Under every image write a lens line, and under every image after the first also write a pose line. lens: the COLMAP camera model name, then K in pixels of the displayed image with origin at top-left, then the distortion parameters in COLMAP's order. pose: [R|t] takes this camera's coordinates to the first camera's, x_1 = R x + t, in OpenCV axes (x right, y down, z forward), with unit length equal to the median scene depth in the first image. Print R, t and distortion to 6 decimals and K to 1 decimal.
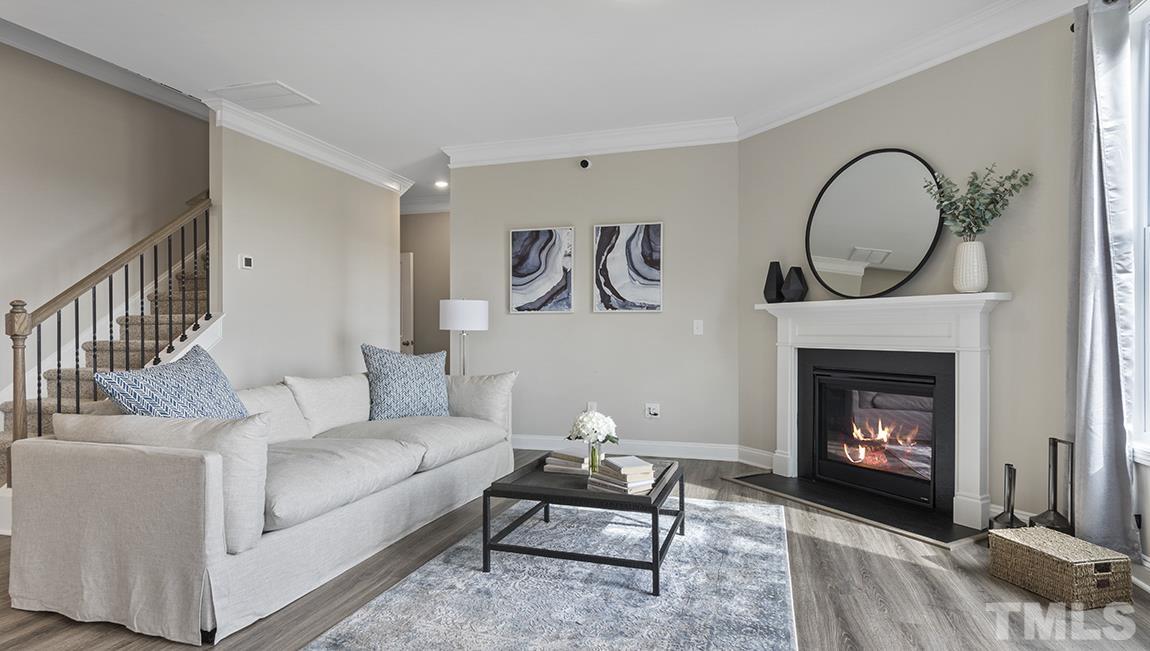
lens RADIAL K [[585.6, 0, 578.3], [0, 585.6, 329.8], [0, 0, 1]] dist [0.006251, -0.001521]
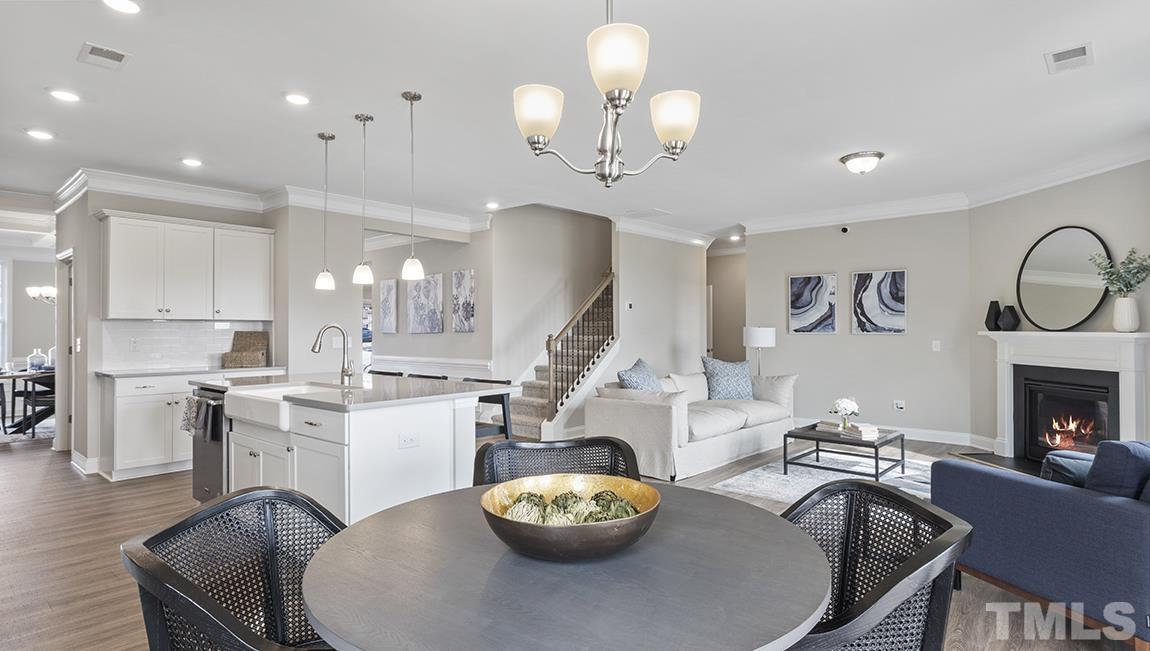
lens RADIAL K [[585.6, 0, 578.5], [0, 585.6, 325.8], [0, 0, 1]] dist [0.006251, -0.001521]
pose [[0.905627, -0.005075, -0.424044, 0.032699], [0.004905, 0.999987, -0.001491, -0.058988], [0.424046, -0.000730, 0.905640, -0.666230]]
